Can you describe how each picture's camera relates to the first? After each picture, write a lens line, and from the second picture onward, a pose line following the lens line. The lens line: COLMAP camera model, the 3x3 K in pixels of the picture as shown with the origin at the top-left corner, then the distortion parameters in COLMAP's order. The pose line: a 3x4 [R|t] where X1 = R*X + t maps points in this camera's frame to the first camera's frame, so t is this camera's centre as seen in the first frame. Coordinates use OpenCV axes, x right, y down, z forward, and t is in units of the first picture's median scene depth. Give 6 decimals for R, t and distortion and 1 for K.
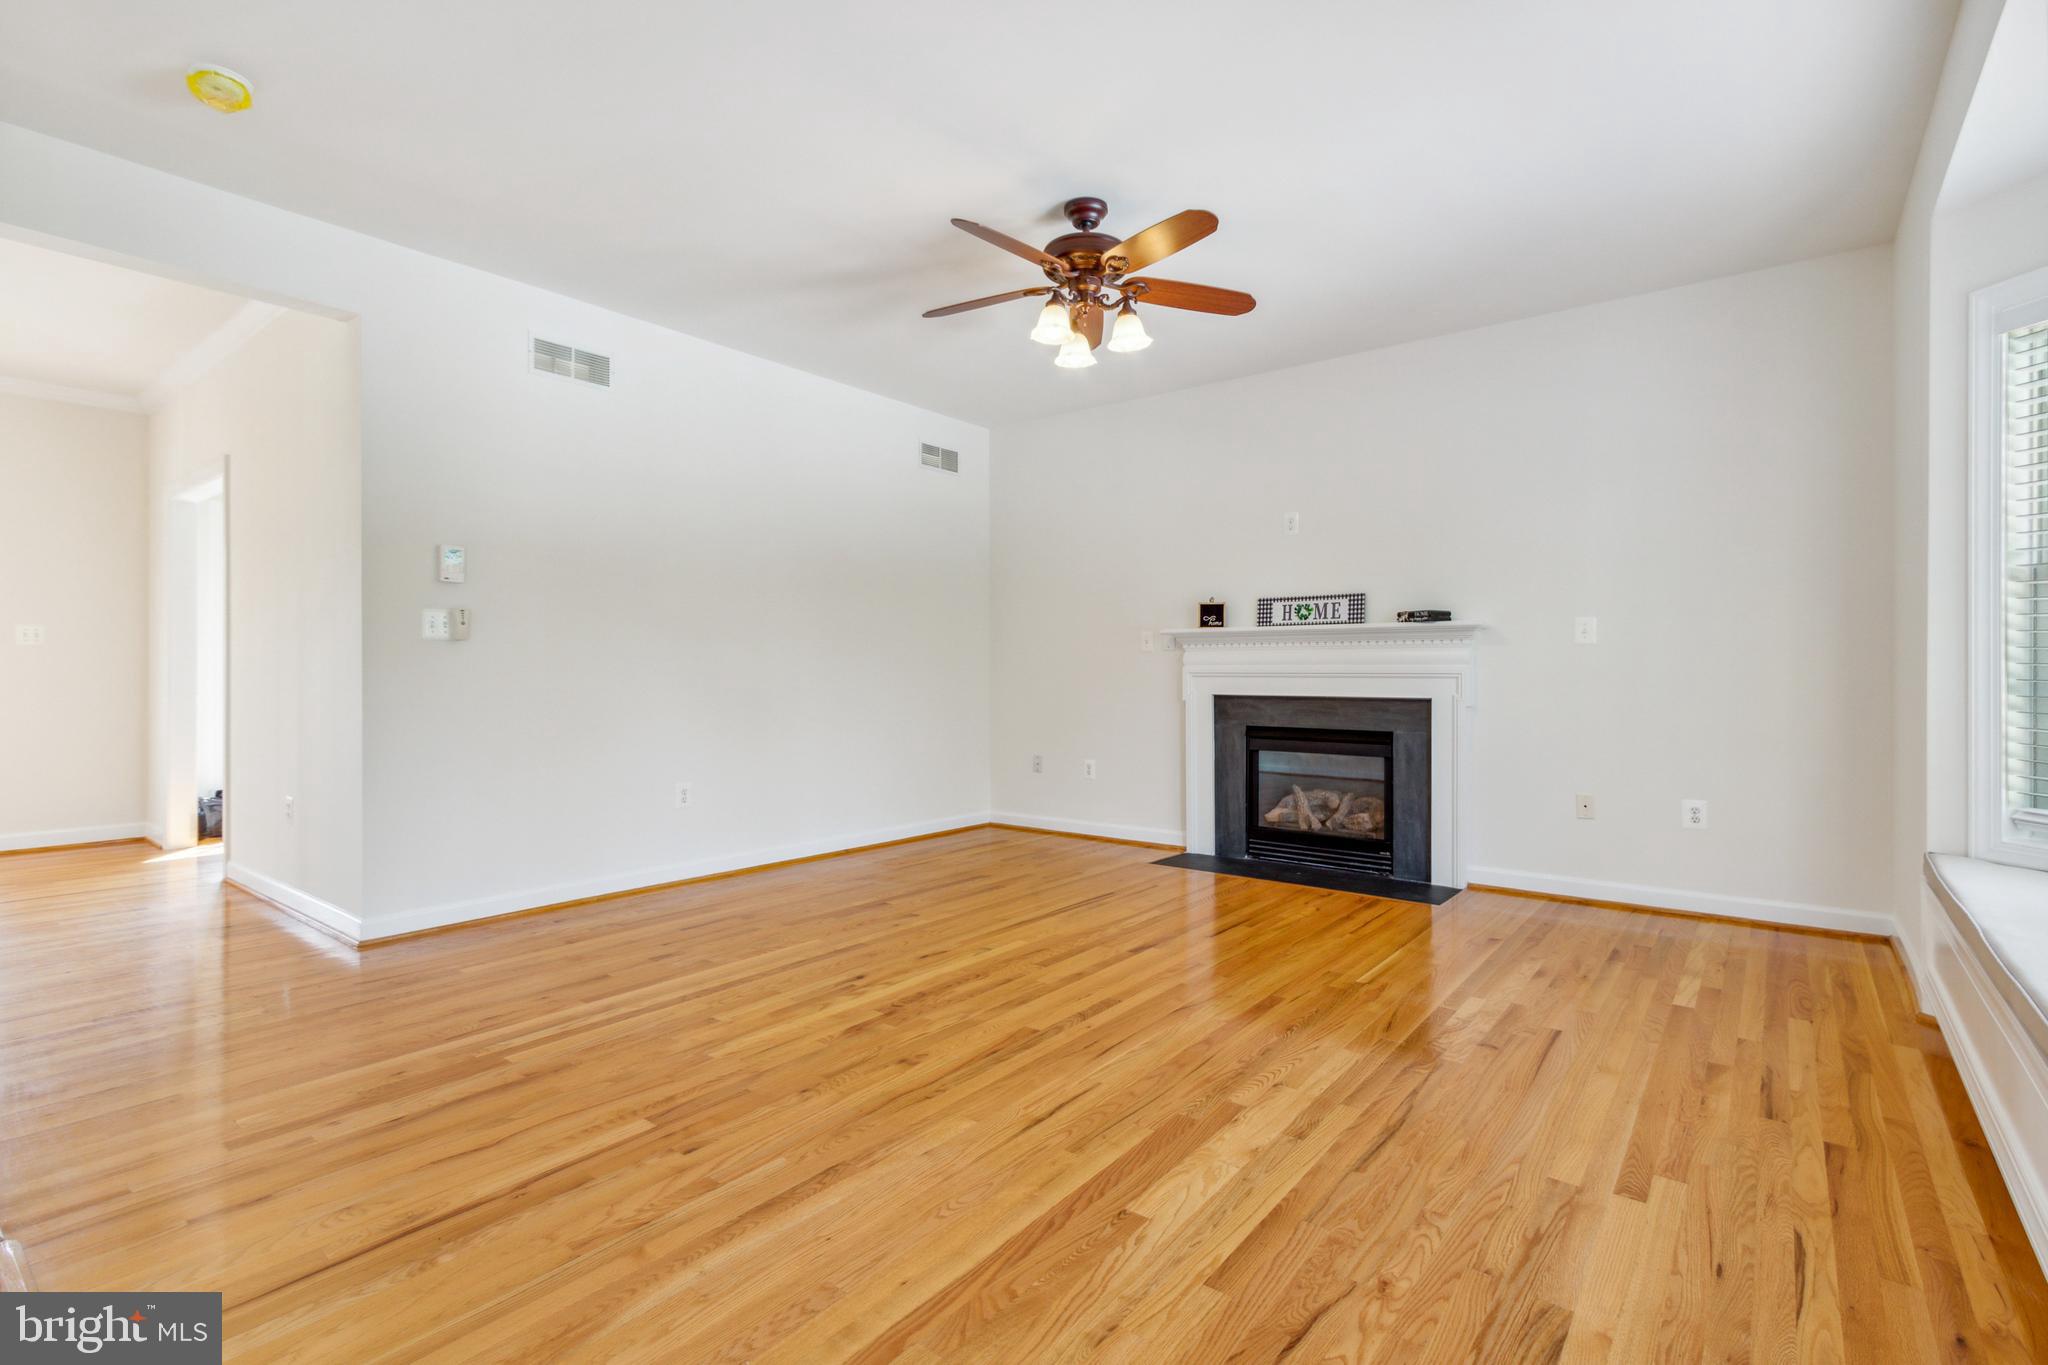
lens RADIAL K [[954.1, 0, 1026.5], [0, 954.1, 663.7], [0, 0, 1]] dist [0.008845, -0.003132]
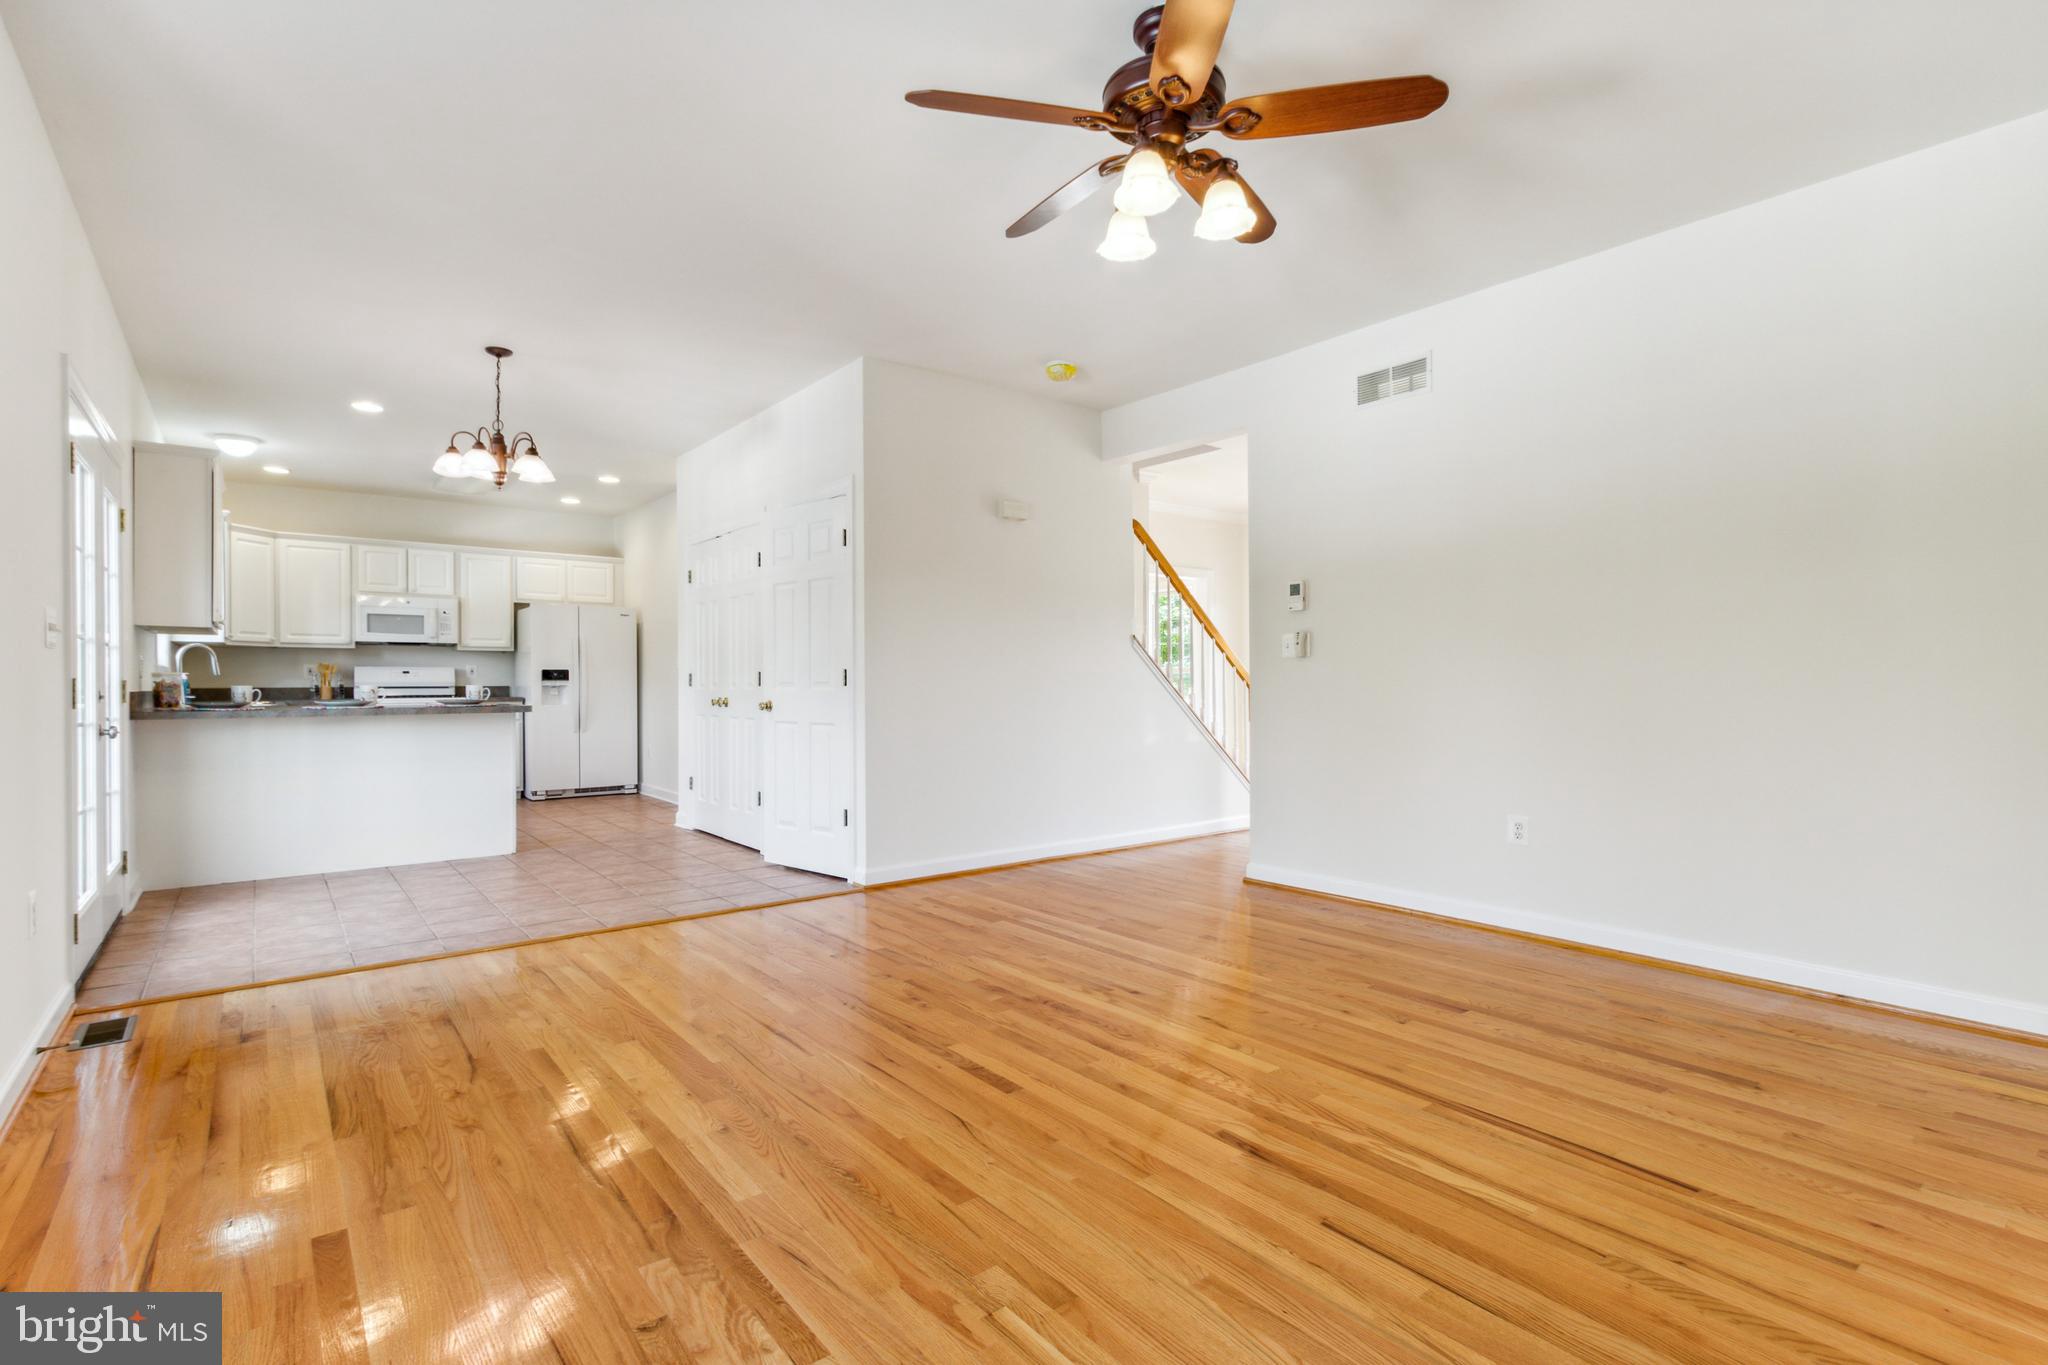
lens RADIAL K [[954.1, 0, 996.3], [0, 954.1, 675.7], [0, 0, 1]] dist [0.008845, -0.003132]
pose [[-0.247609, -0.008515, -0.968823, 0.612473], [0.010374, 0.999881, -0.011439, 0.007952], [0.968804, -0.012883, -0.247491, 0.828654]]
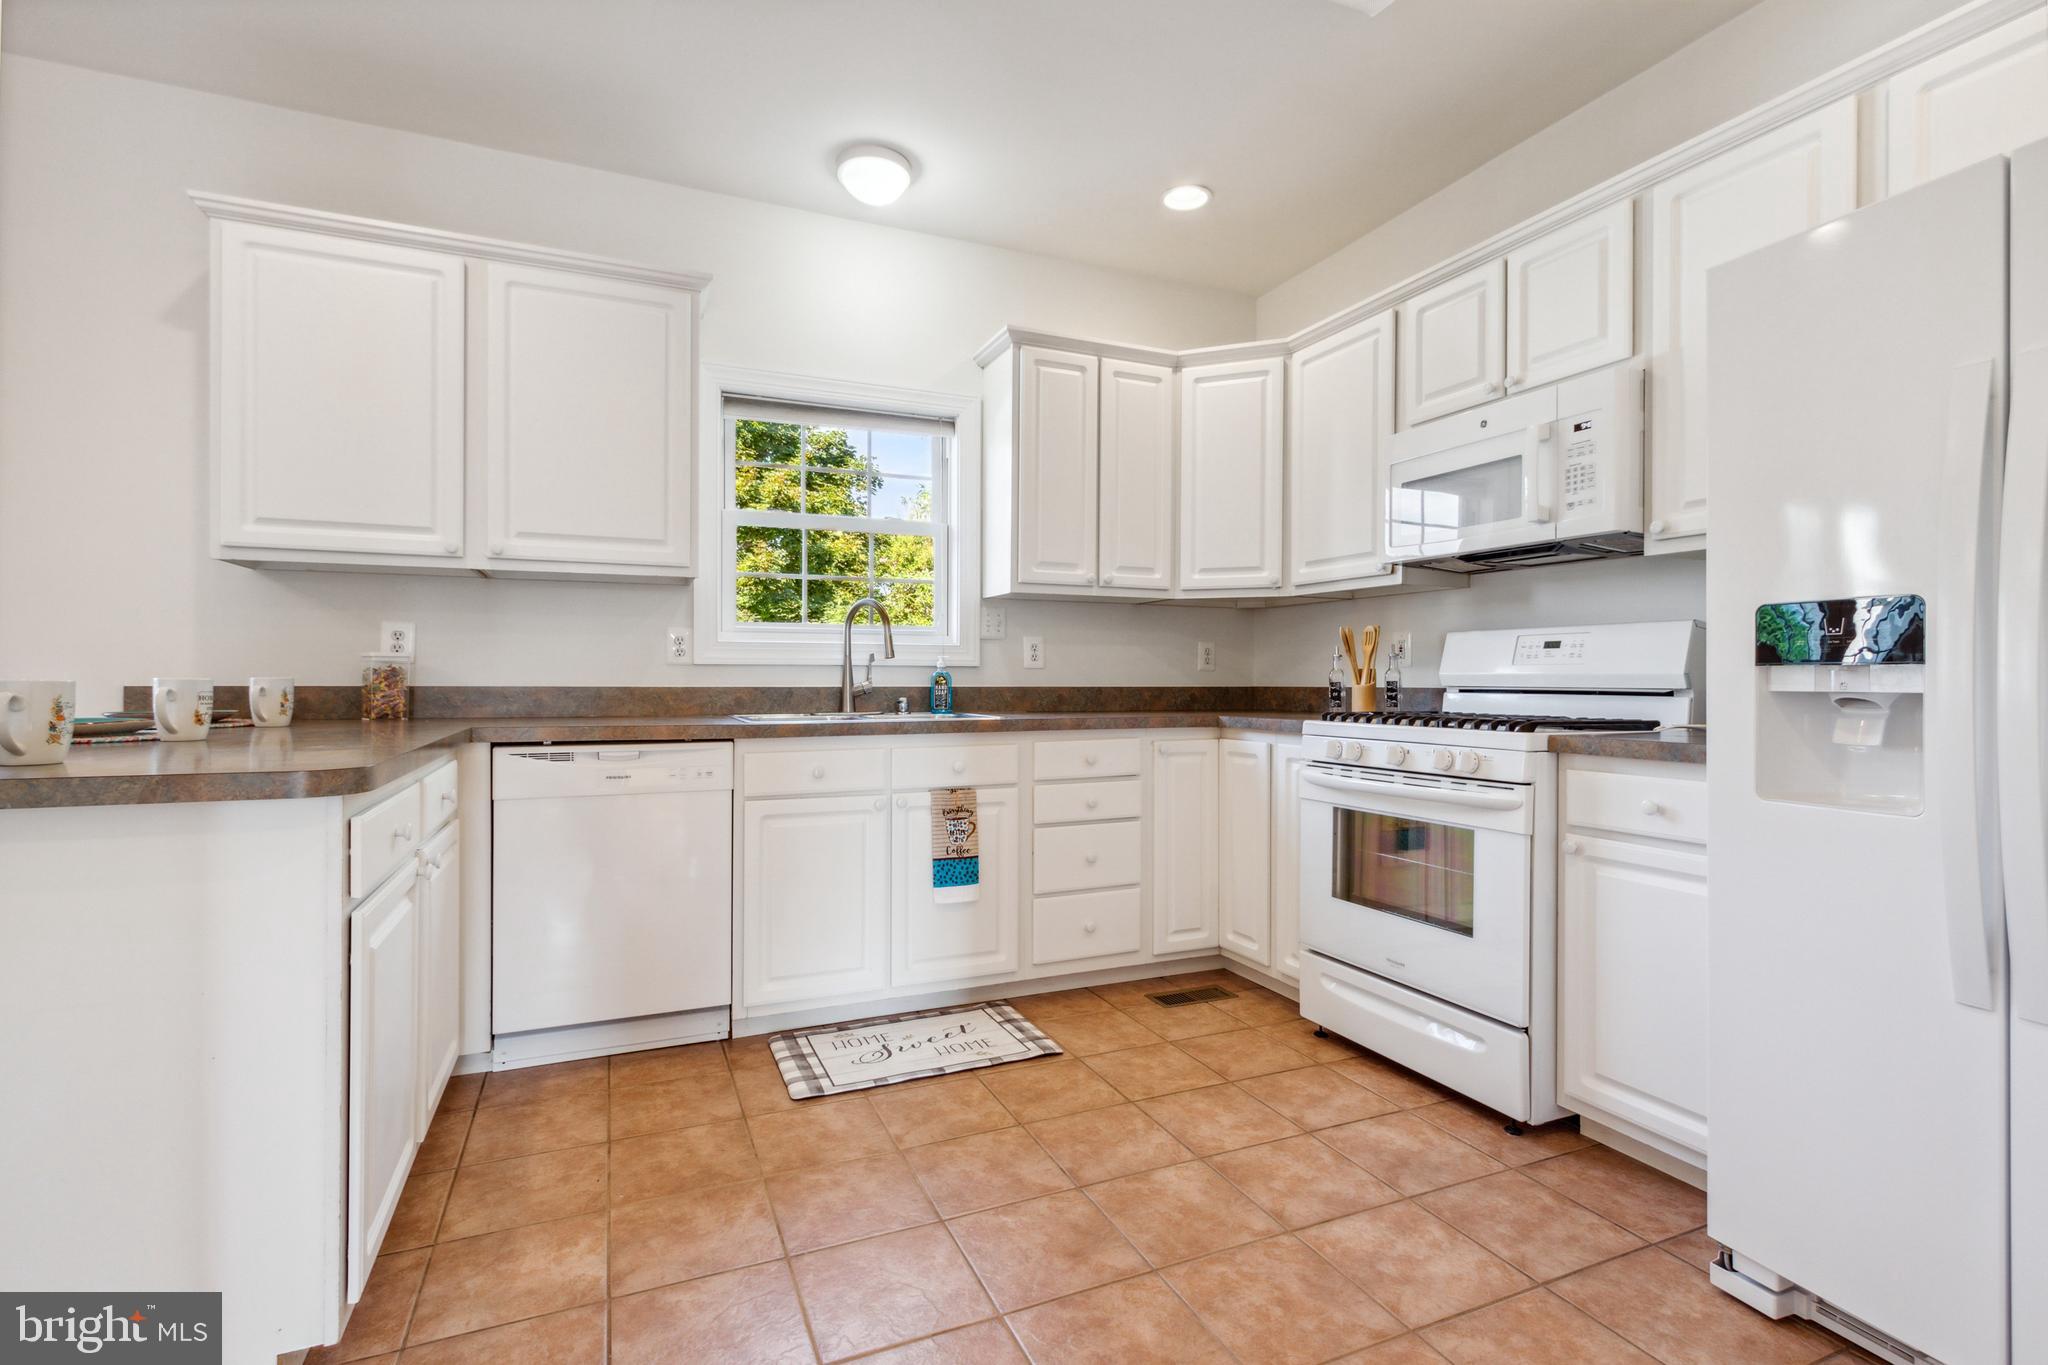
lens RADIAL K [[954.1, 0, 1013.4], [0, 954.1, 681.1], [0, 0, 1]] dist [0.008845, -0.003132]
pose [[-0.877666, -0.008435, 0.479198, -0.979229], [-0.009378, 0.999956, 0.000426, -0.006633], [-0.479180, -0.004120, -0.877707, -0.103798]]
